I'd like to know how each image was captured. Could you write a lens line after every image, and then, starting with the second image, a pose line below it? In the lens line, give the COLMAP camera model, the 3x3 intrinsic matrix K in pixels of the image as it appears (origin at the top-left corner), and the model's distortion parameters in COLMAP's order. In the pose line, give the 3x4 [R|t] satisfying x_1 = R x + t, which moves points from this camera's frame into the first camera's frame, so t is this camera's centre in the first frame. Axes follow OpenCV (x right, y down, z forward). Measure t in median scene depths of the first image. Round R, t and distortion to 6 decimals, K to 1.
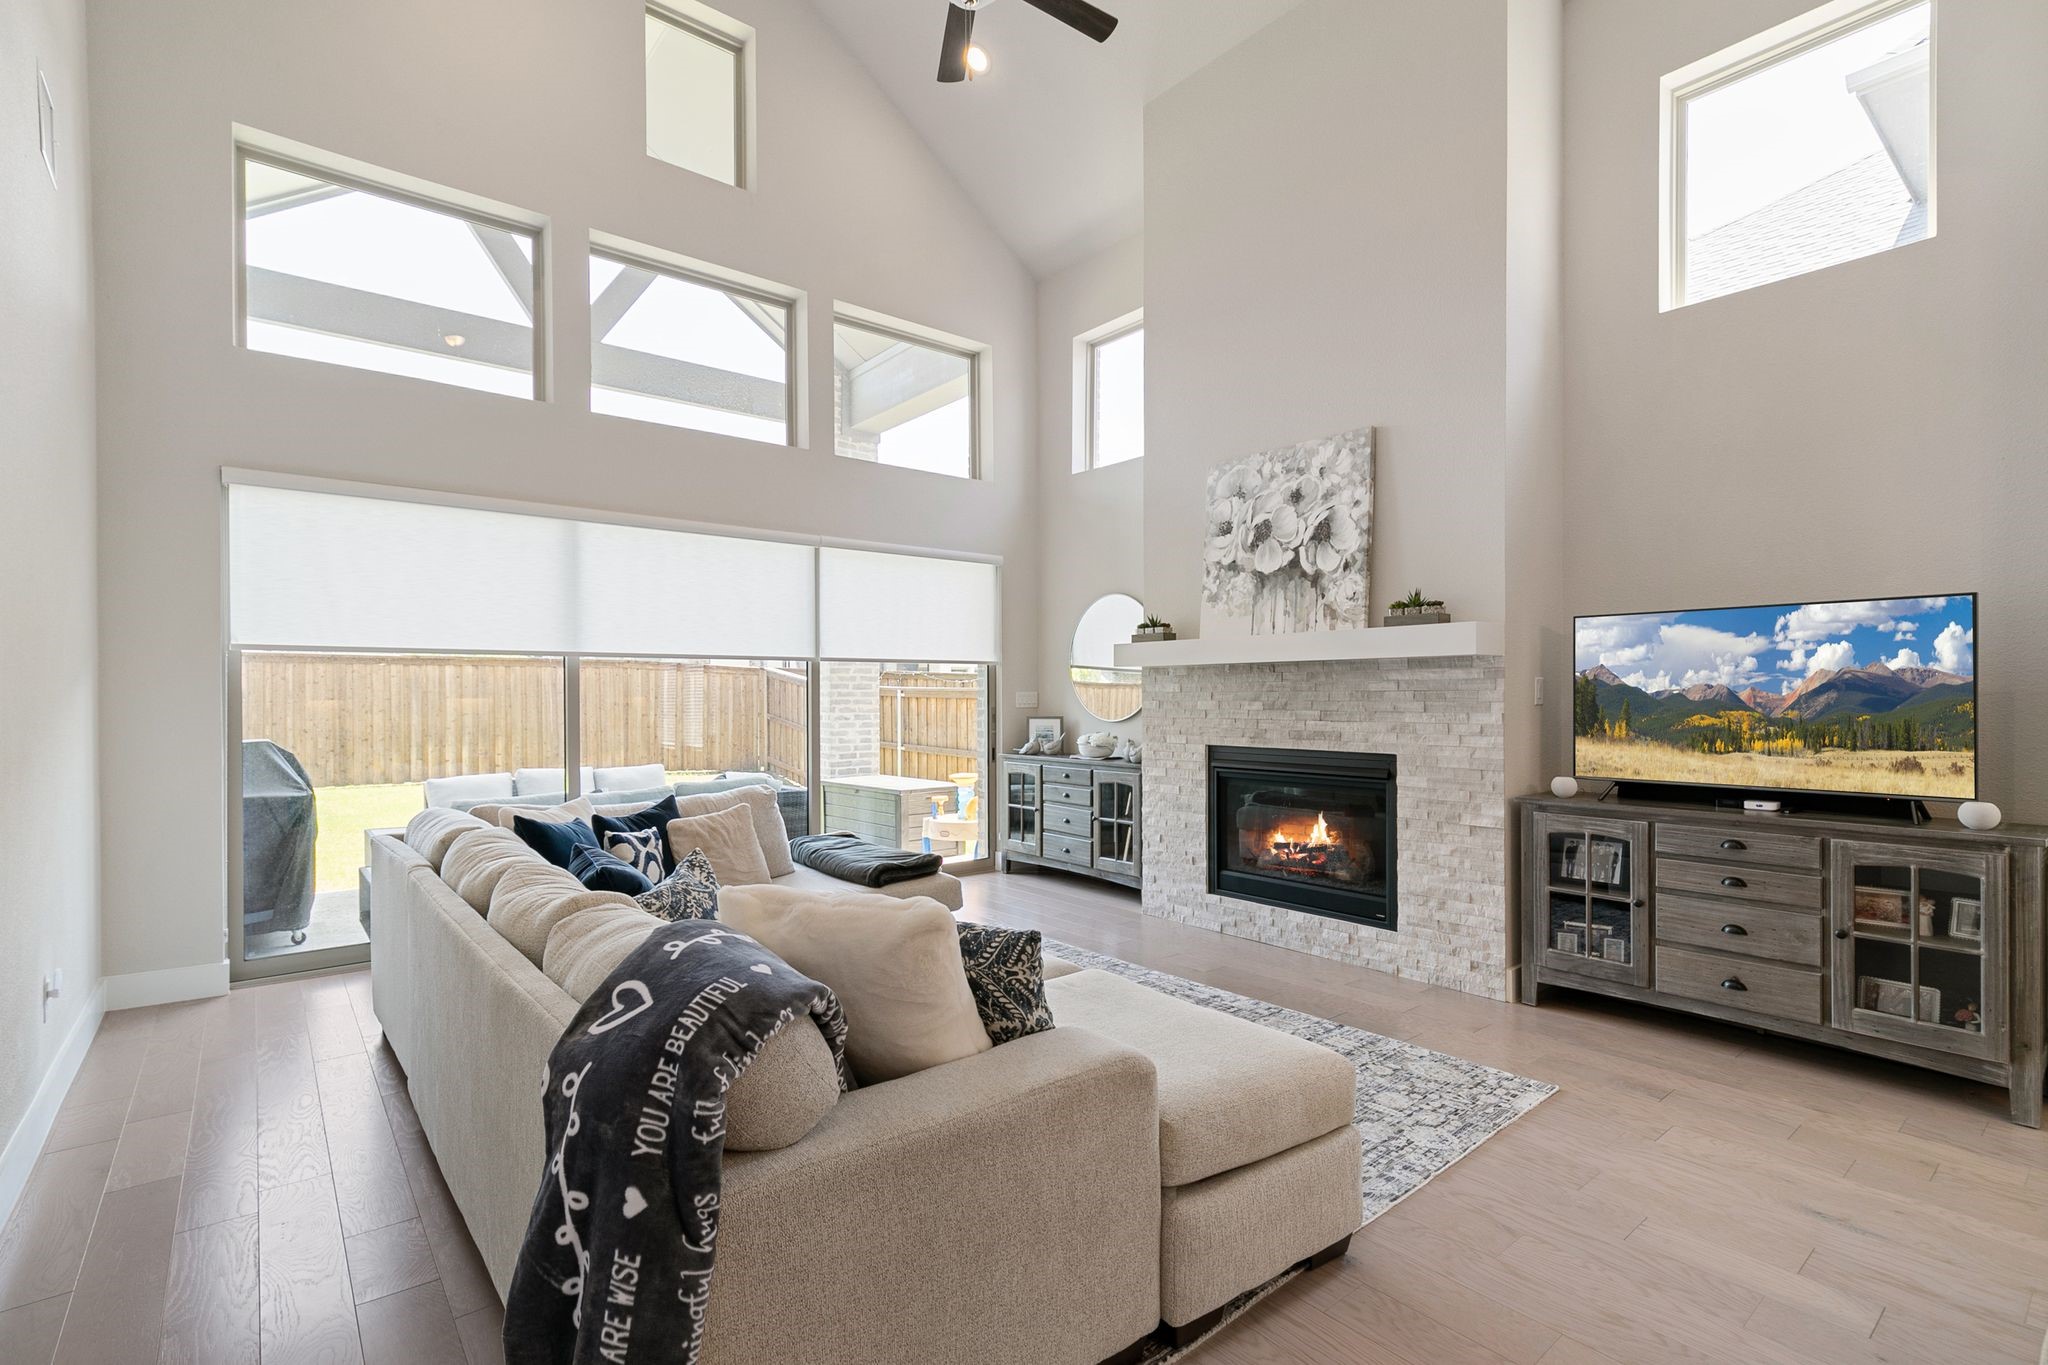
lens RADIAL K [[923.7, 0, 1025.3], [0, 923.7, 701.5], [0, 0, 1]] dist [0.010019, -0.005178]
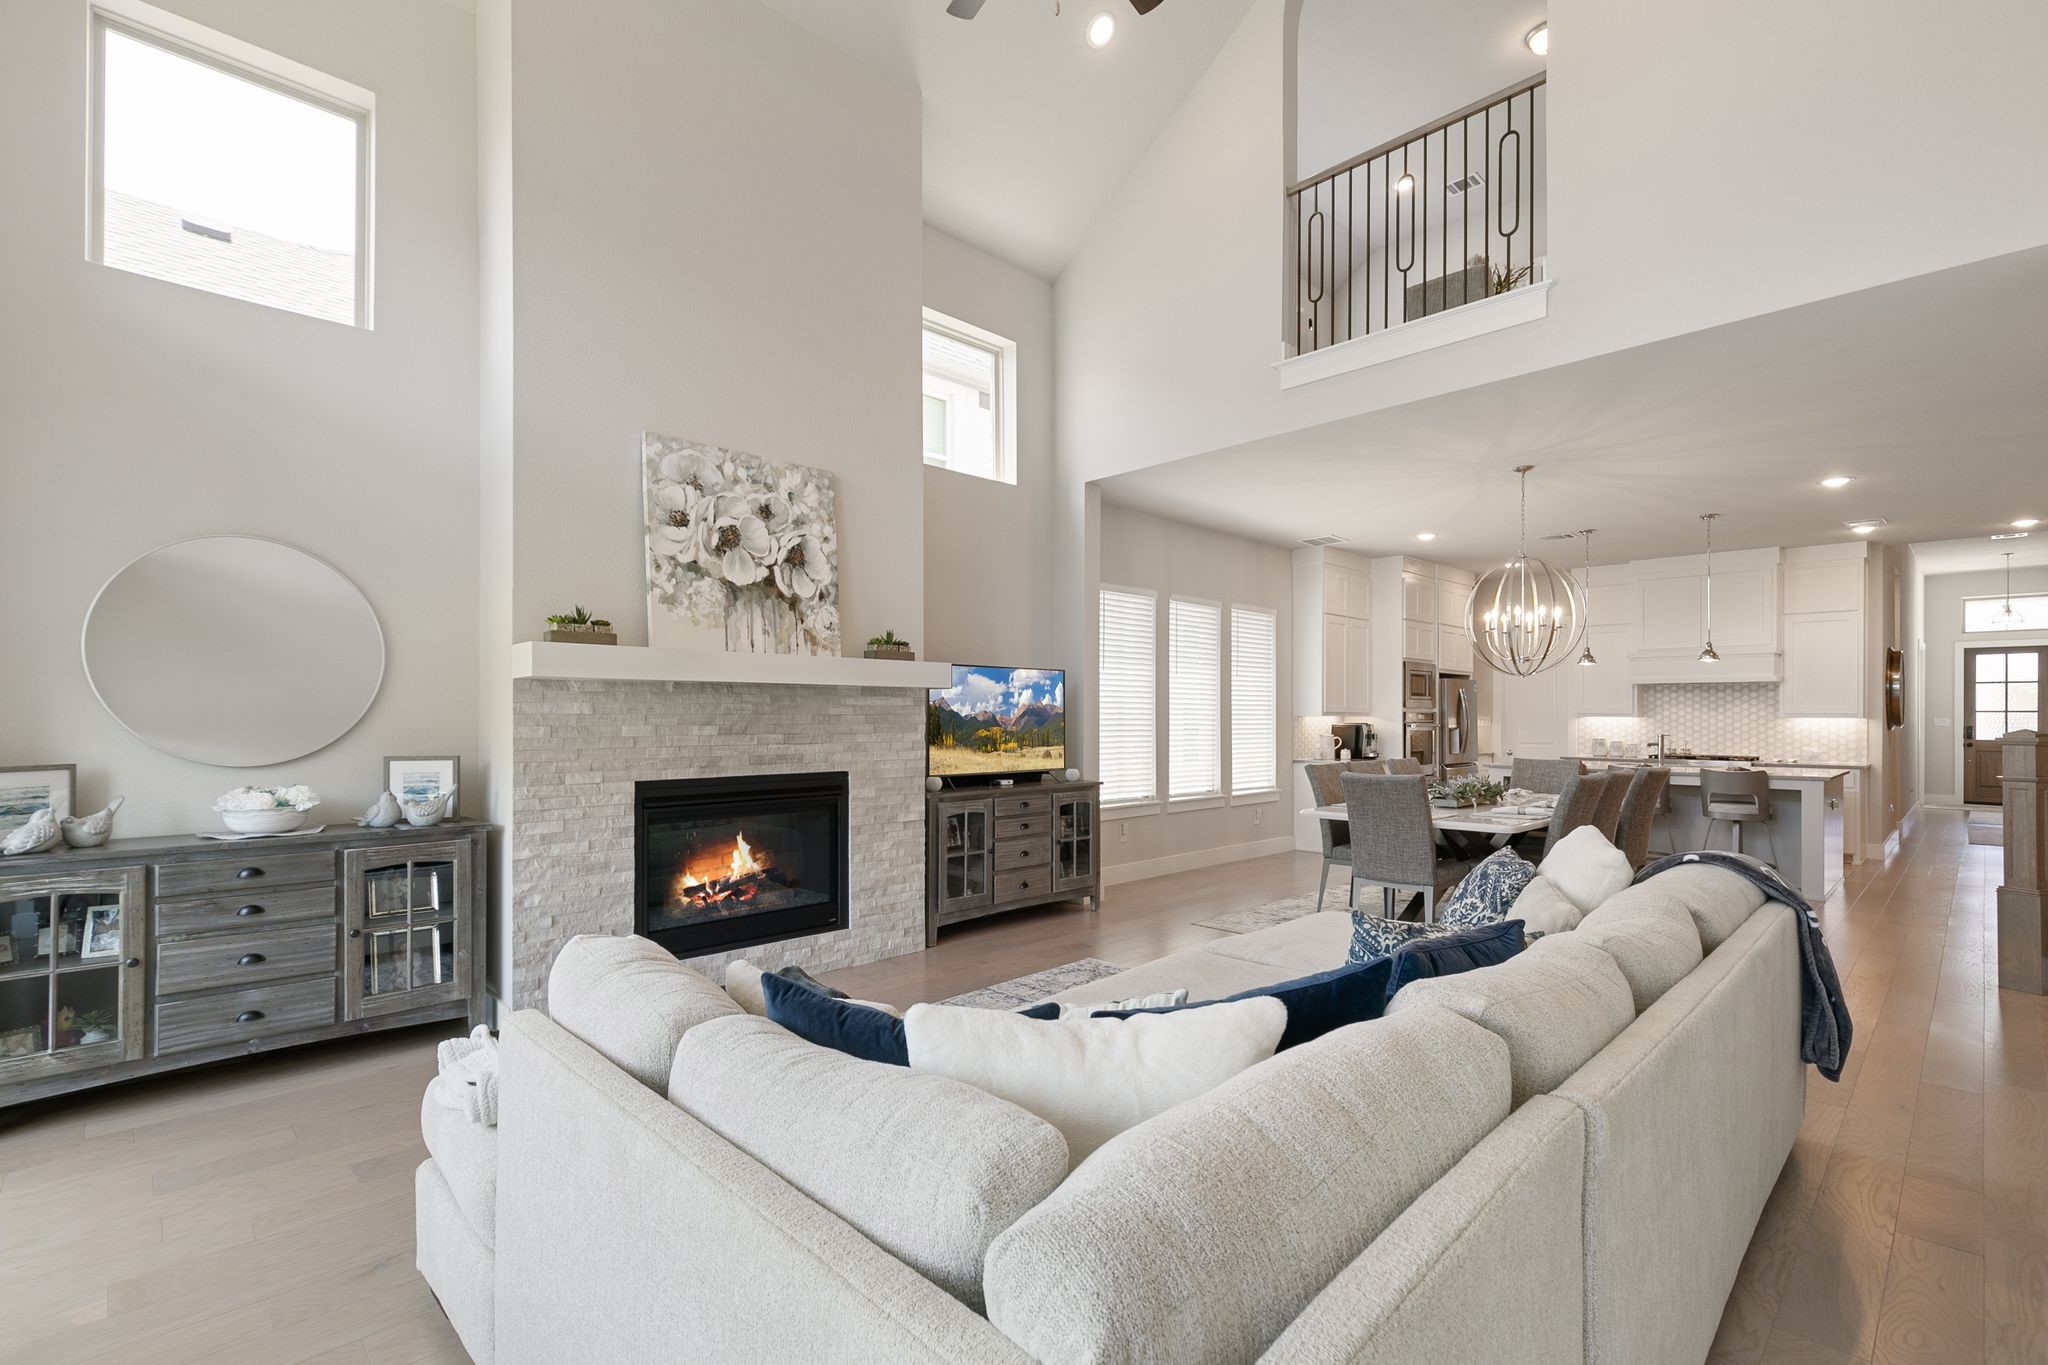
lens RADIAL K [[923.7, 0, 1017.1], [0, 923.7, 703.1], [0, 0, 1]] dist [0.010019, -0.005178]
pose [[-0.066489, 0.014879, 0.997676, -0.704808], [0.003895, 0.999885, -0.014652, -0.007781], [-0.997780, 0.002912, -0.066540, 0.829756]]
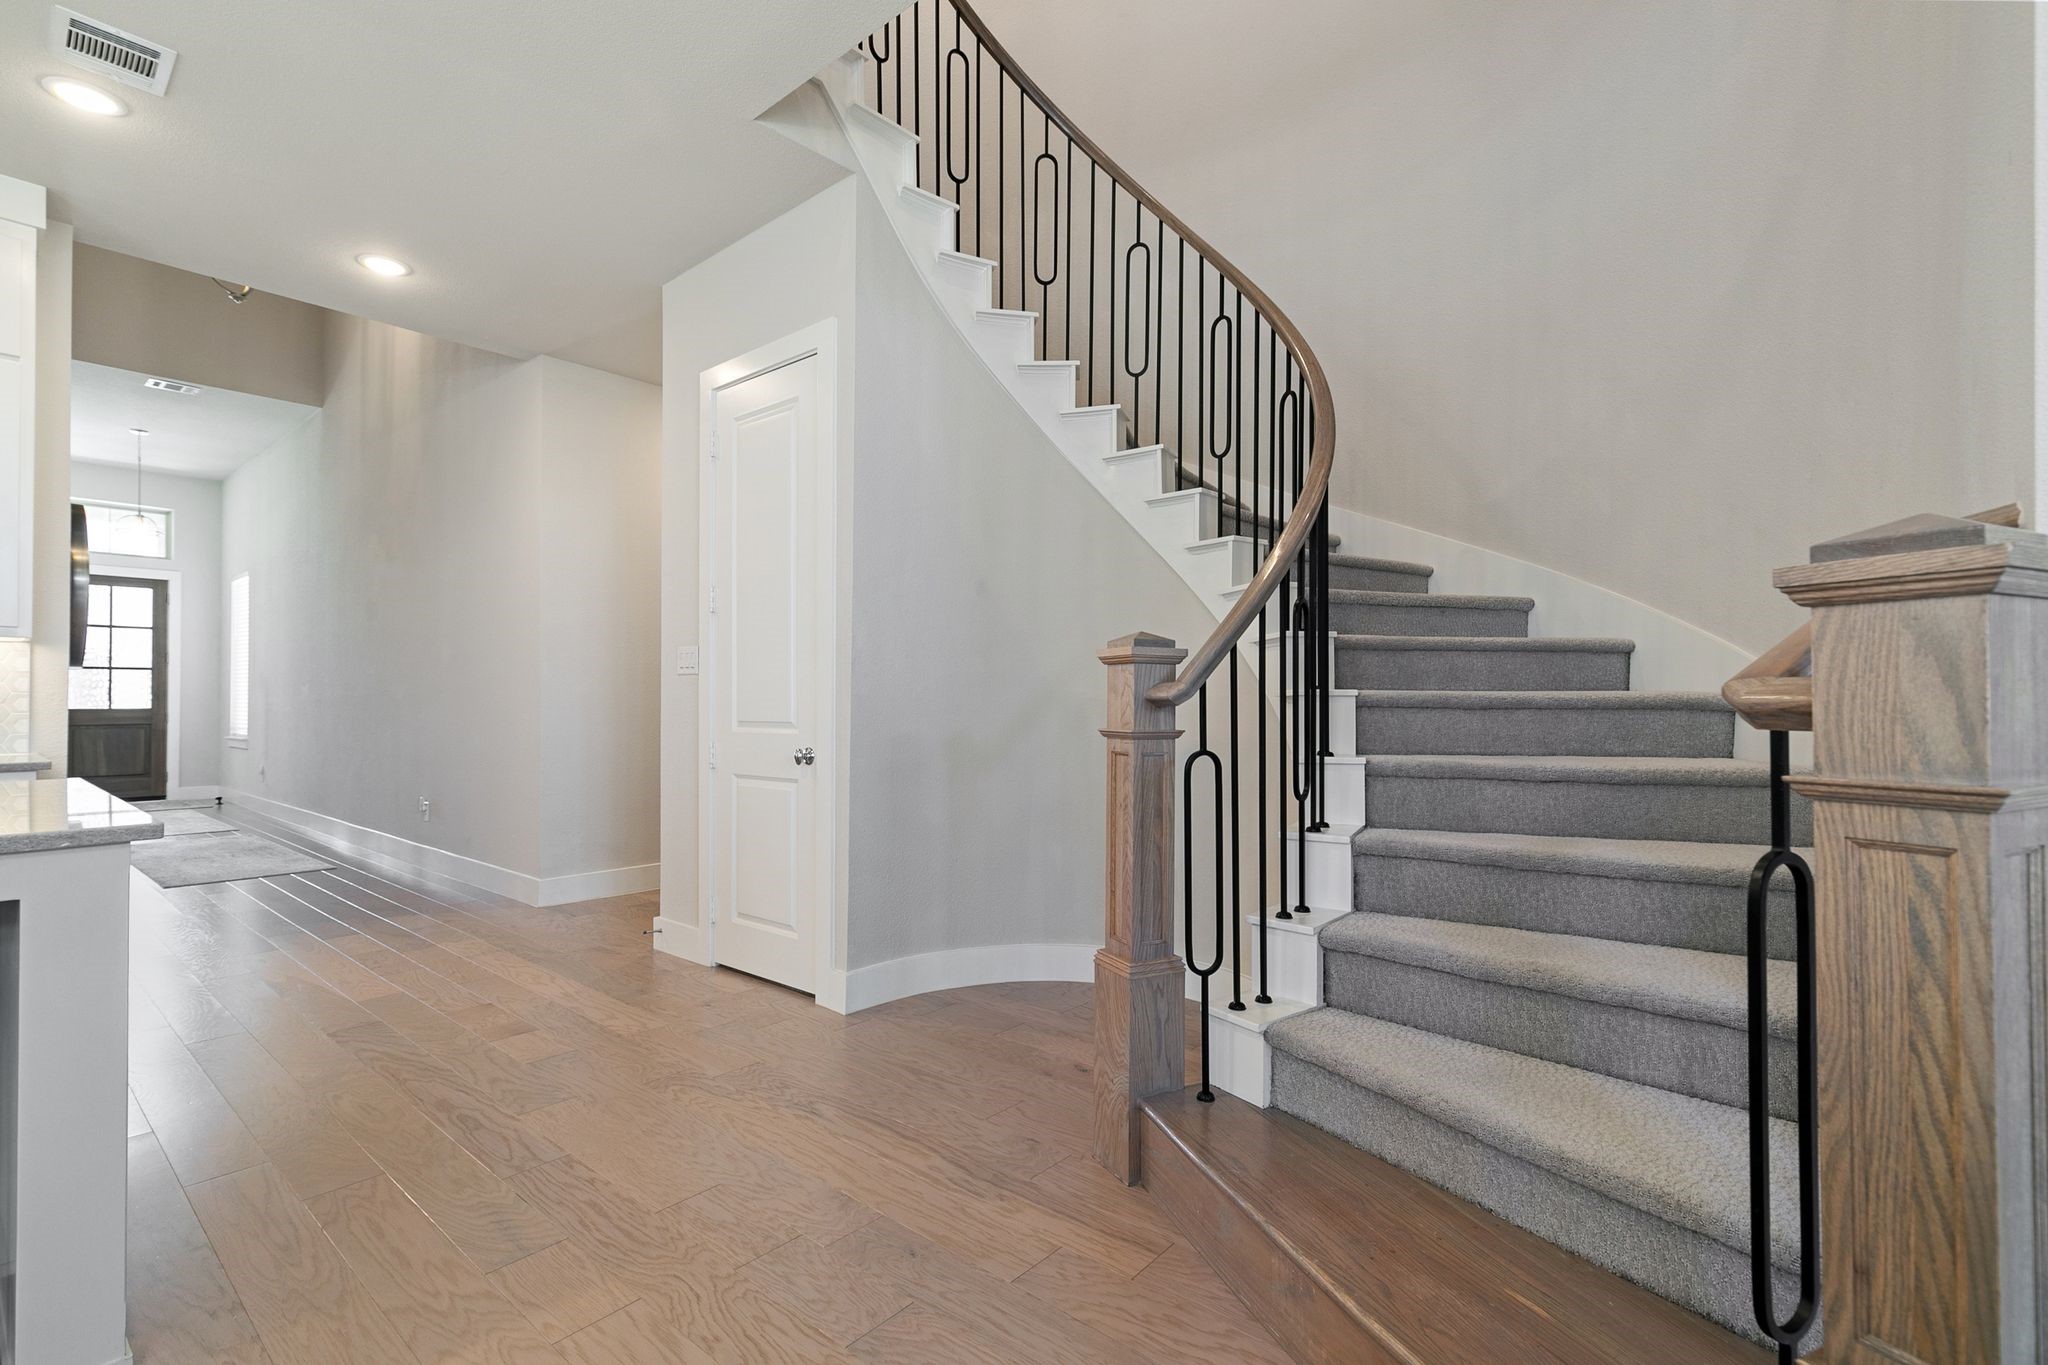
lens RADIAL K [[923.7, 0, 1002.6], [0, 923.7, 694.7], [0, 0, 1]] dist [0.010019, -0.005178]
pose [[-0.987071, 0.000460, -0.160282, 0.425139], [0.000019, 0.999996, 0.002755, 0.045492], [0.160283, 0.002716, -0.987067, -0.165351]]
